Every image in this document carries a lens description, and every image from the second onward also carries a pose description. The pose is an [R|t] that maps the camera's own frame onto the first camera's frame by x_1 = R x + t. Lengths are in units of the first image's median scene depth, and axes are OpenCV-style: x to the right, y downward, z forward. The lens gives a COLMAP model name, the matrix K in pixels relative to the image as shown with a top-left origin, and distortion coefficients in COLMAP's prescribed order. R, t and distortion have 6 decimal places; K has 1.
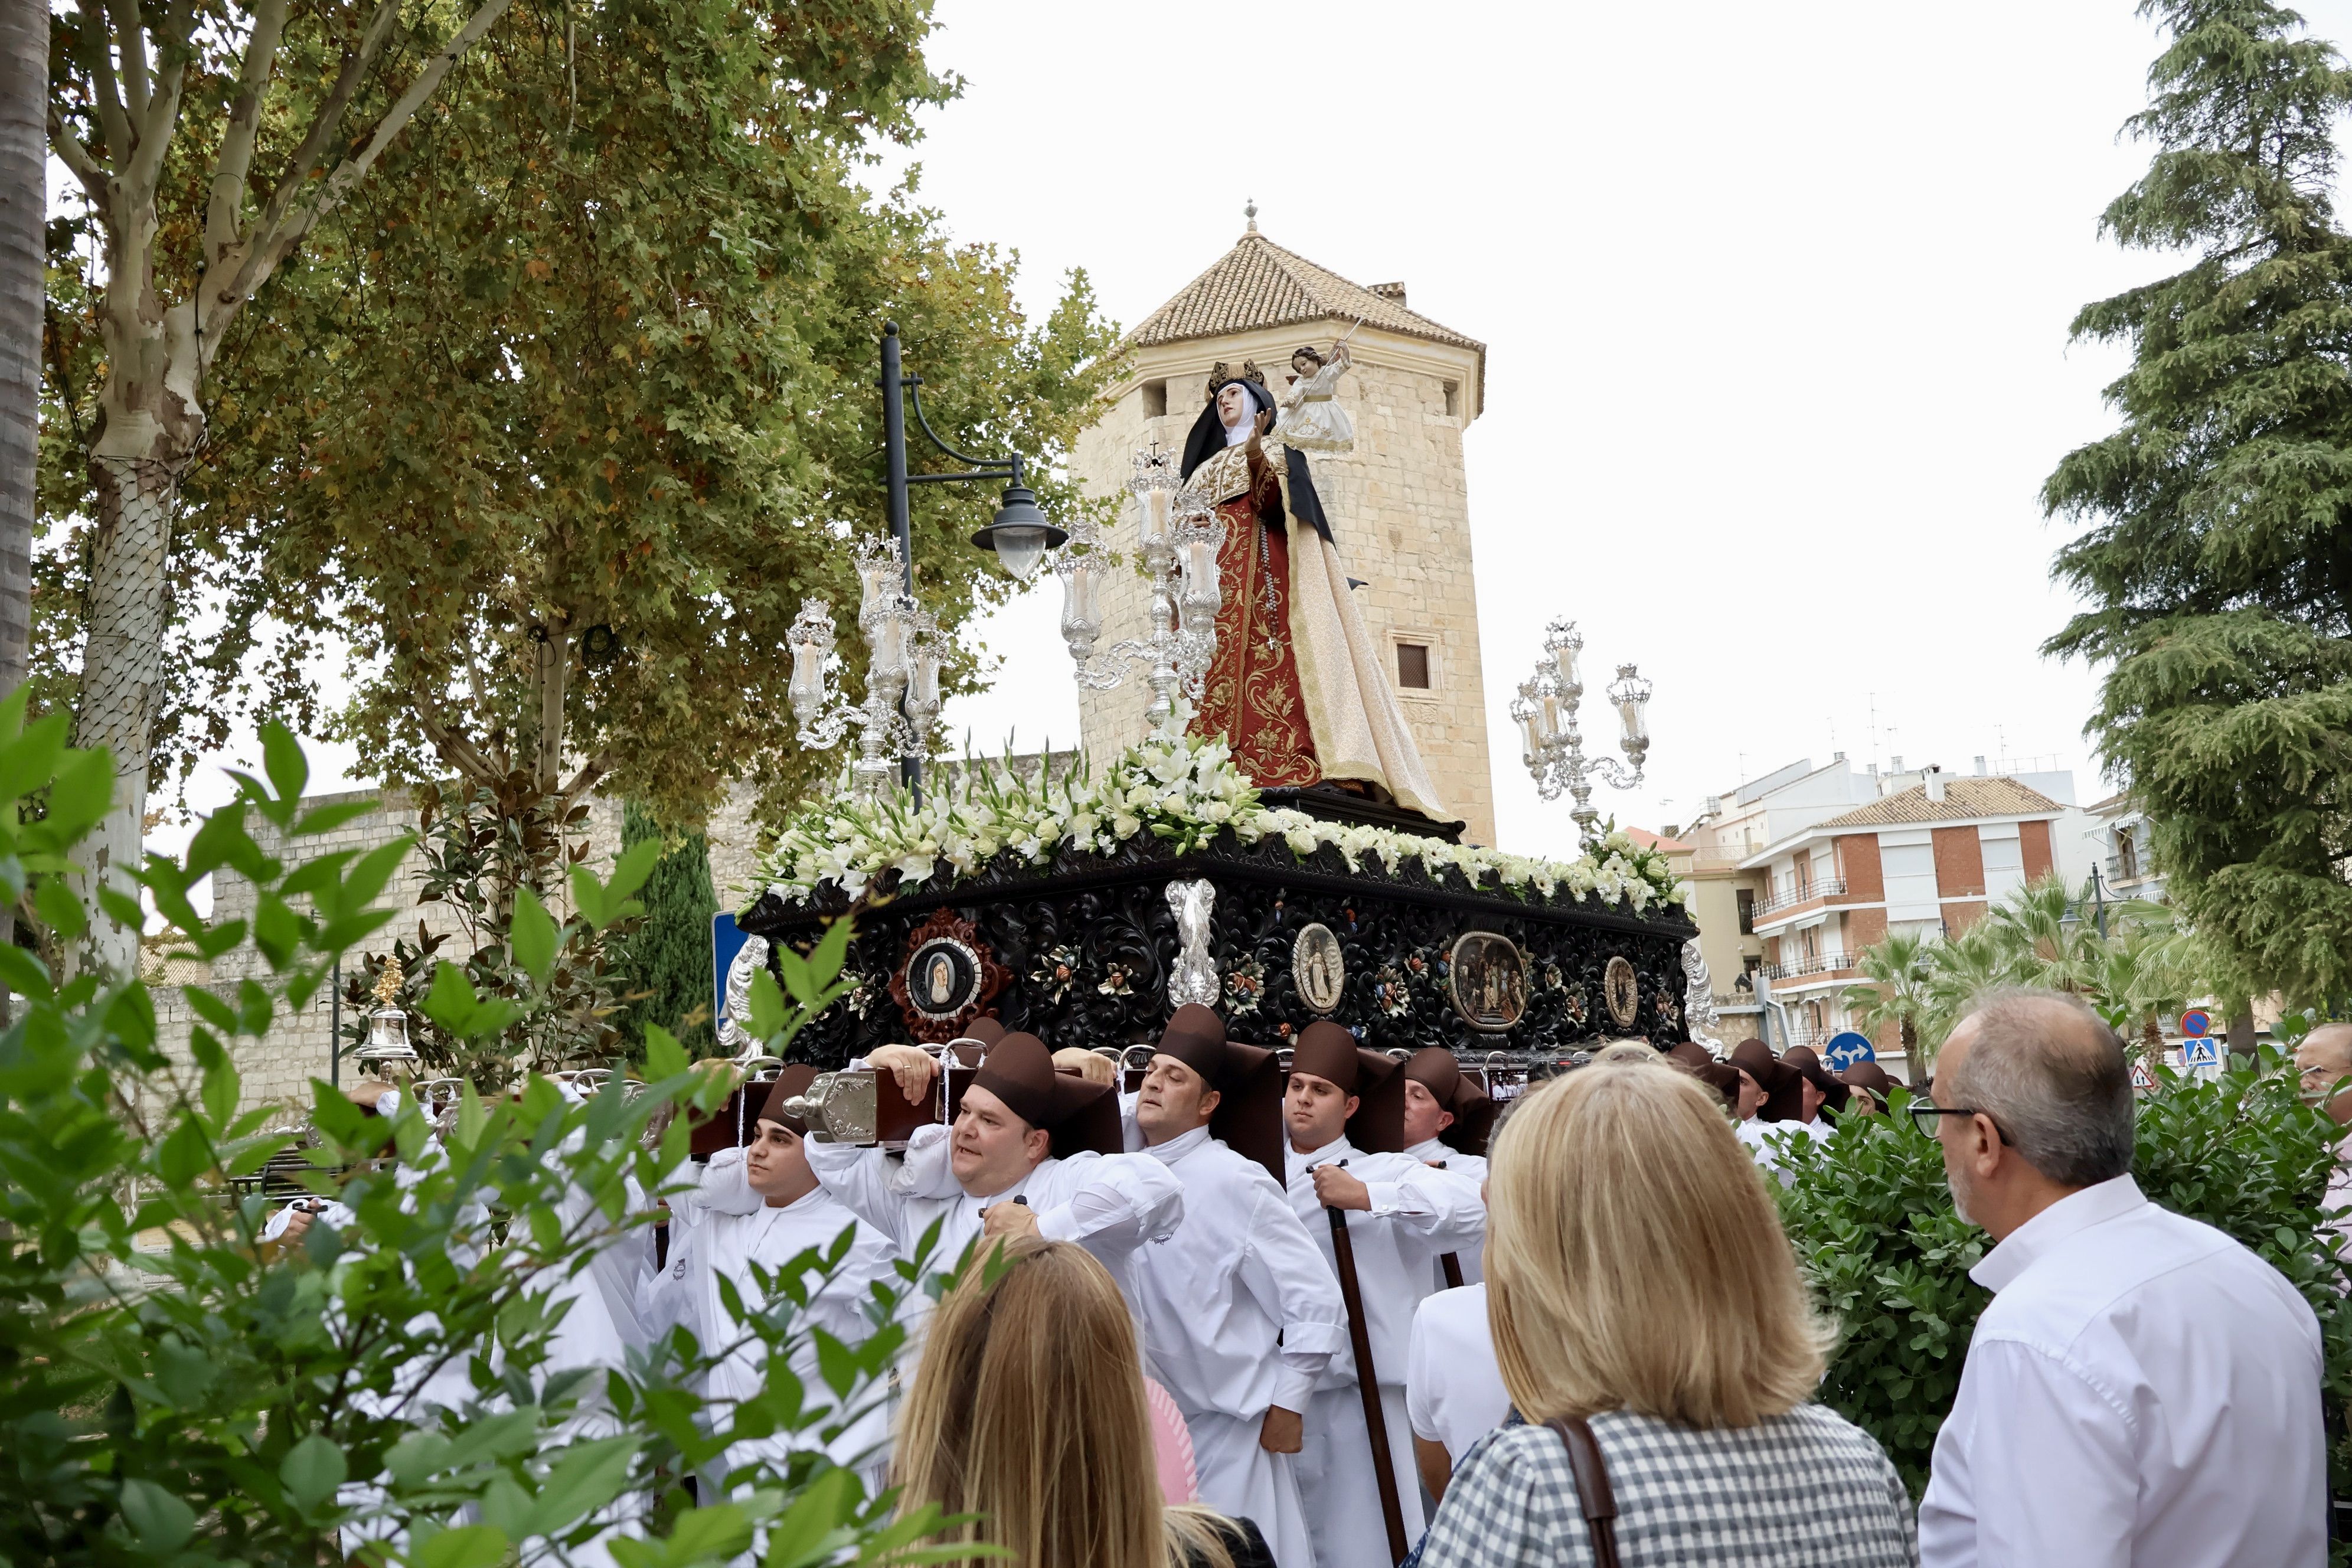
lens RADIAL K [[1946.4, 0, 1176.0], [0, 1946.4, 784.0], [0, 0, 1]] dist [-0.017689, -0.000412]
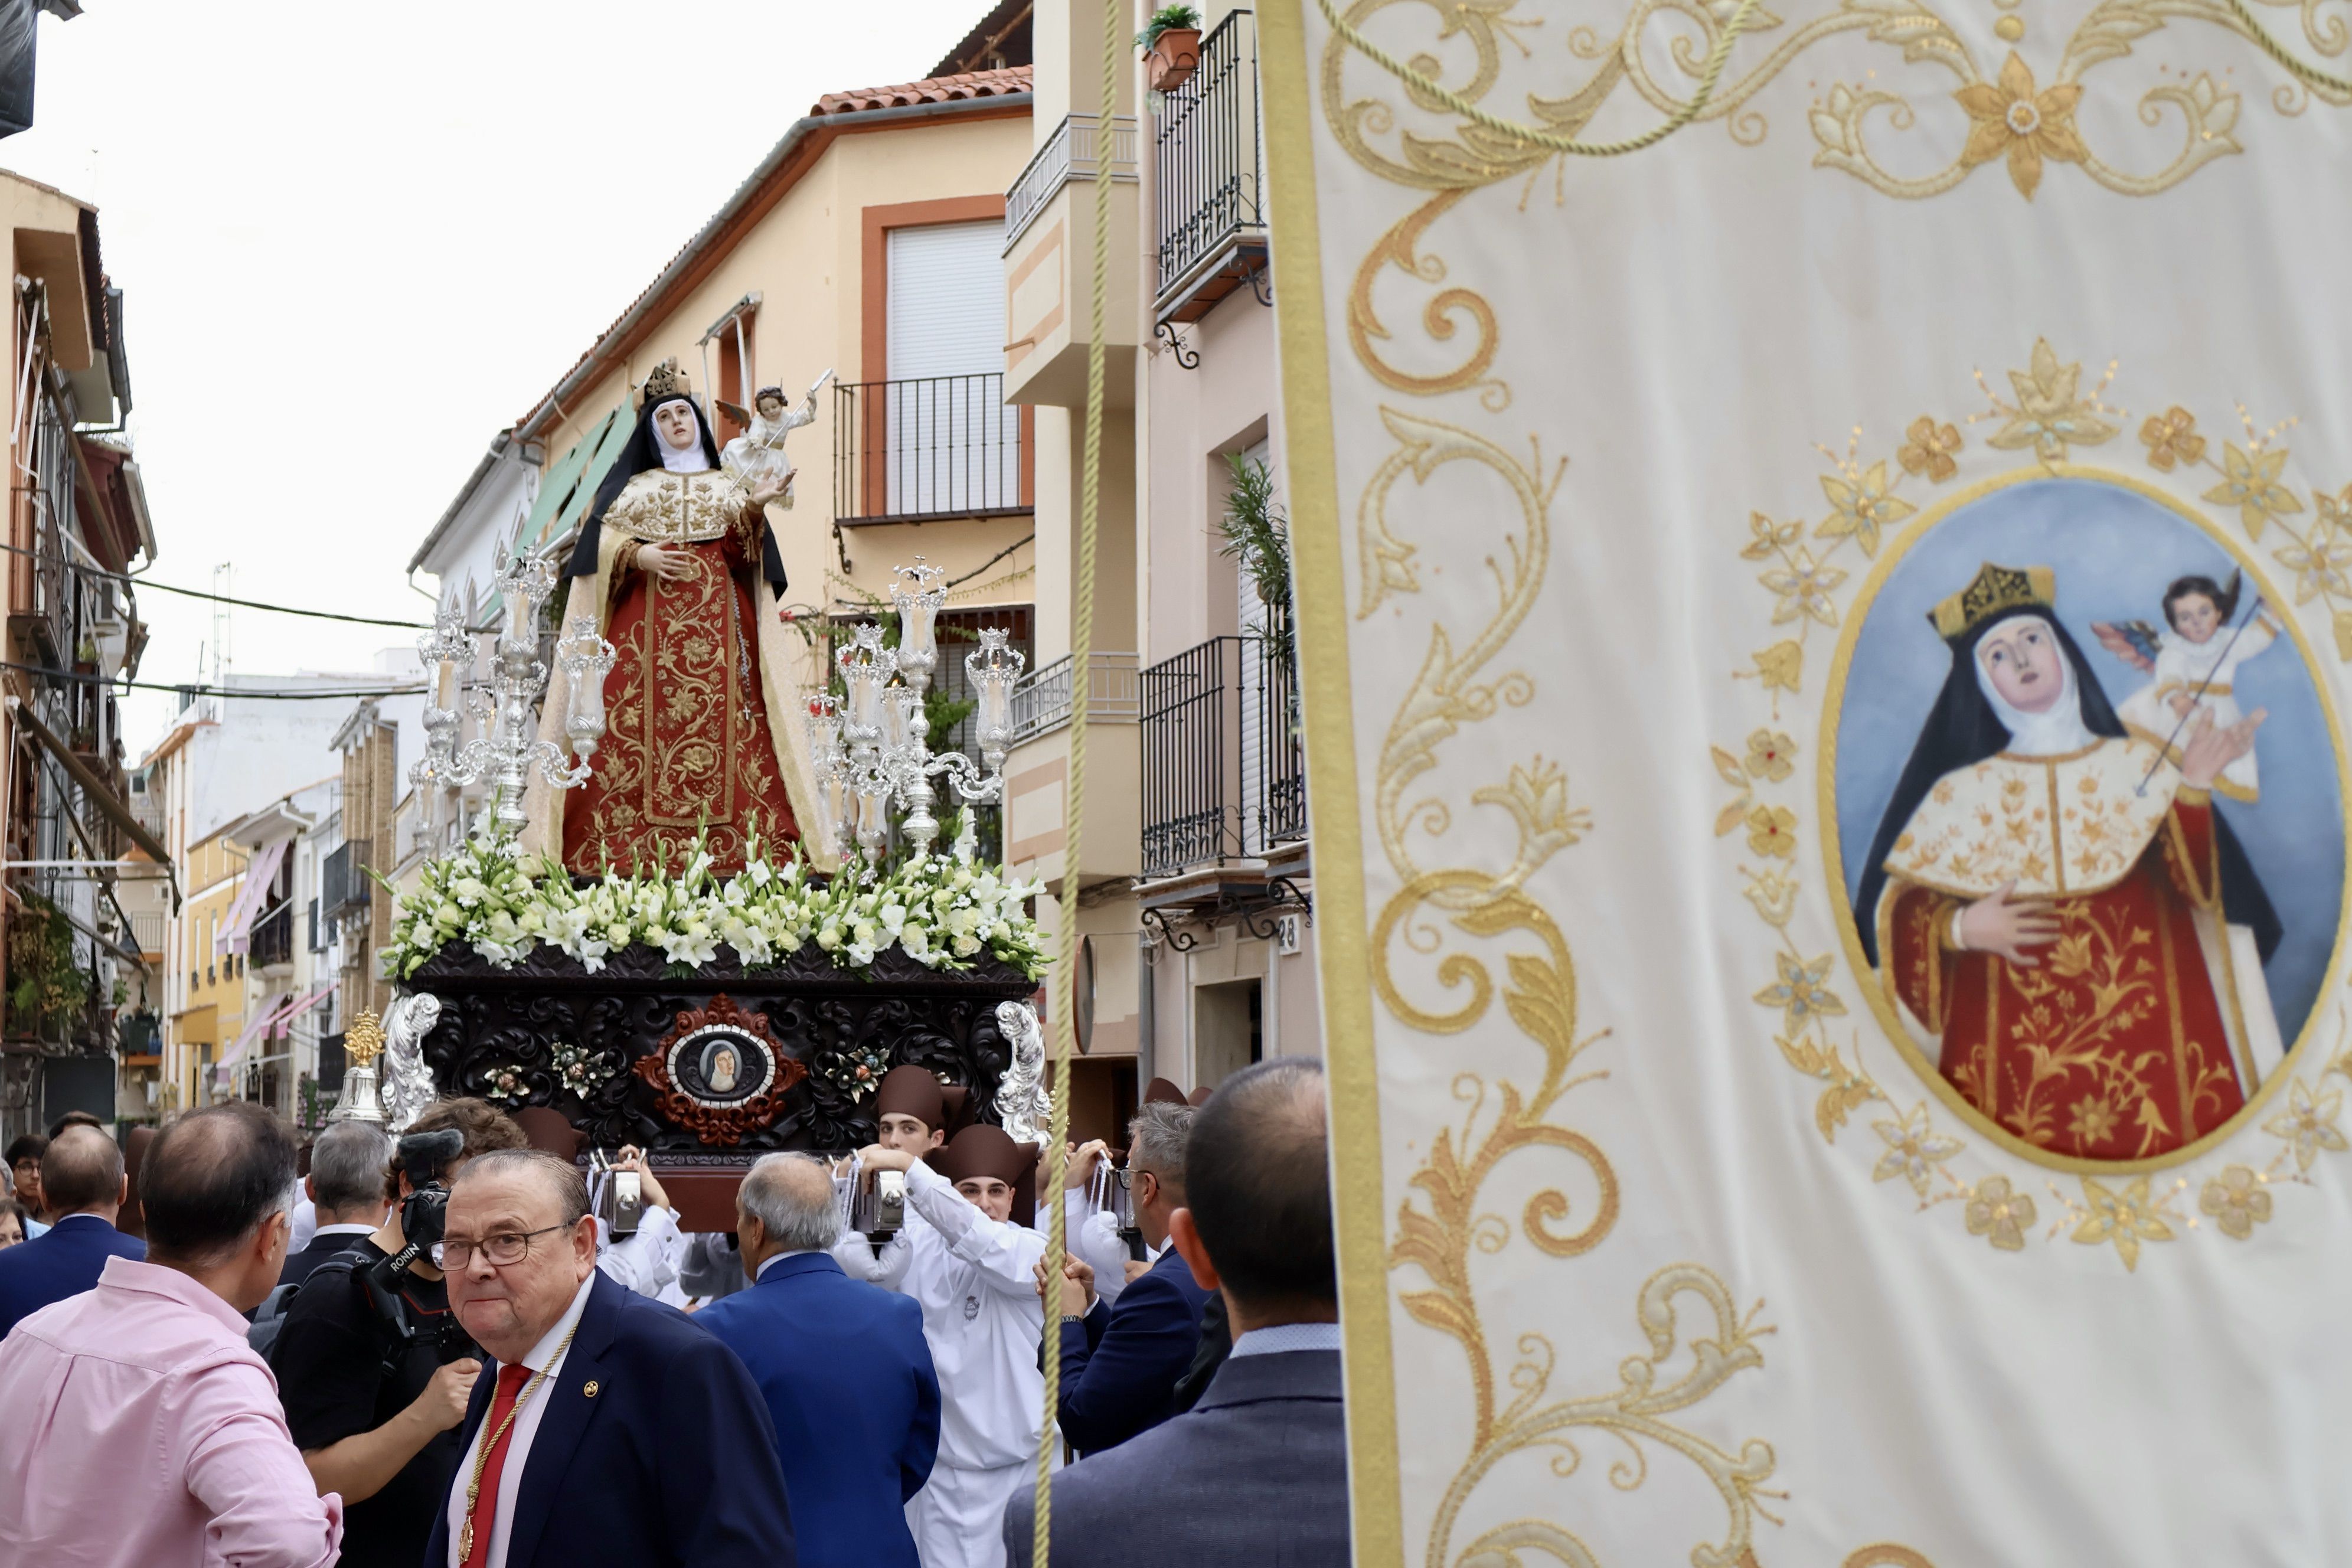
lens RADIAL K [[3669.3, 0, 1288.2], [0, 3669.3, 745.2], [0, 0, 1]] dist [-0.066452, -0.064304]
pose [[0.636341, 0.131056, 0.760193, -1.352819], [-0.153856, 0.987225, -0.041406, -0.028663], [-0.755909, -0.090612, 0.648376, -0.409009]]
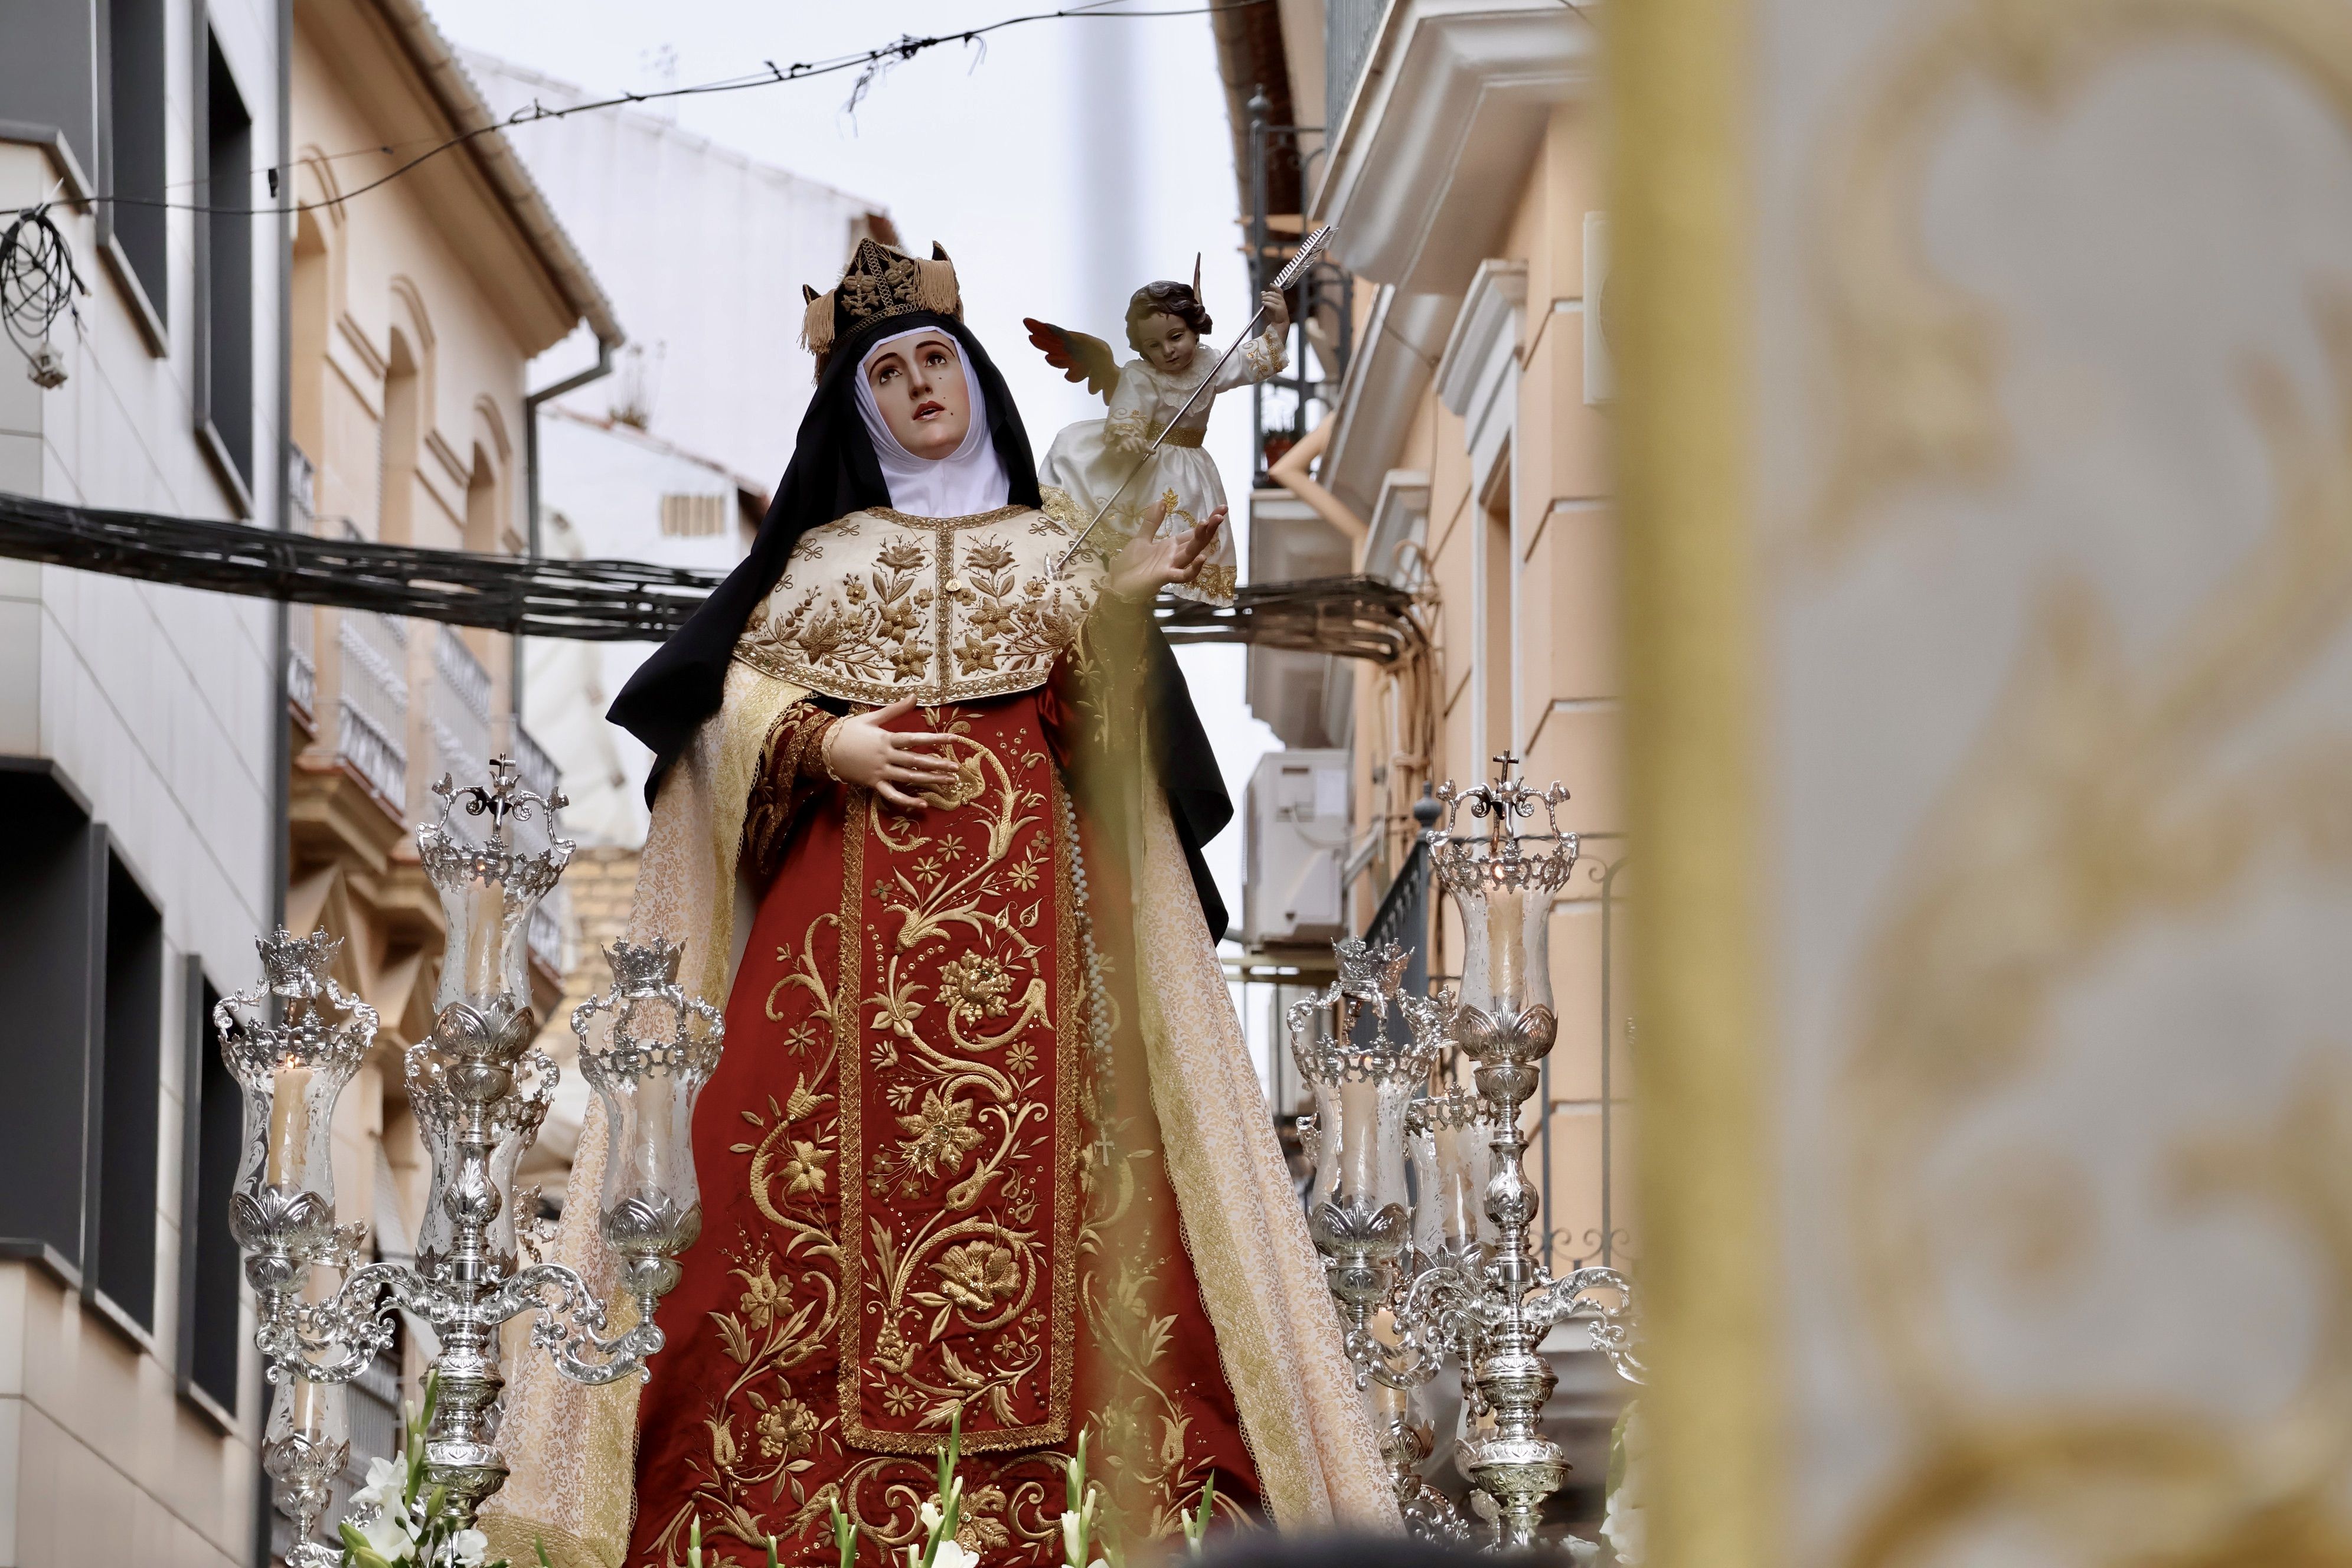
lens RADIAL K [[11910.3, 0, 1176.0], [0, 11910.3, 784.0], [0, 0, 1]] dist [2.118173, 17.447213]
pose [[0.765570, 0.129277, 0.630230, -1.604166], [-0.142178, 0.989379, -0.030238, -0.088935], [-0.627445, -0.066456, 0.775820, -0.846393]]
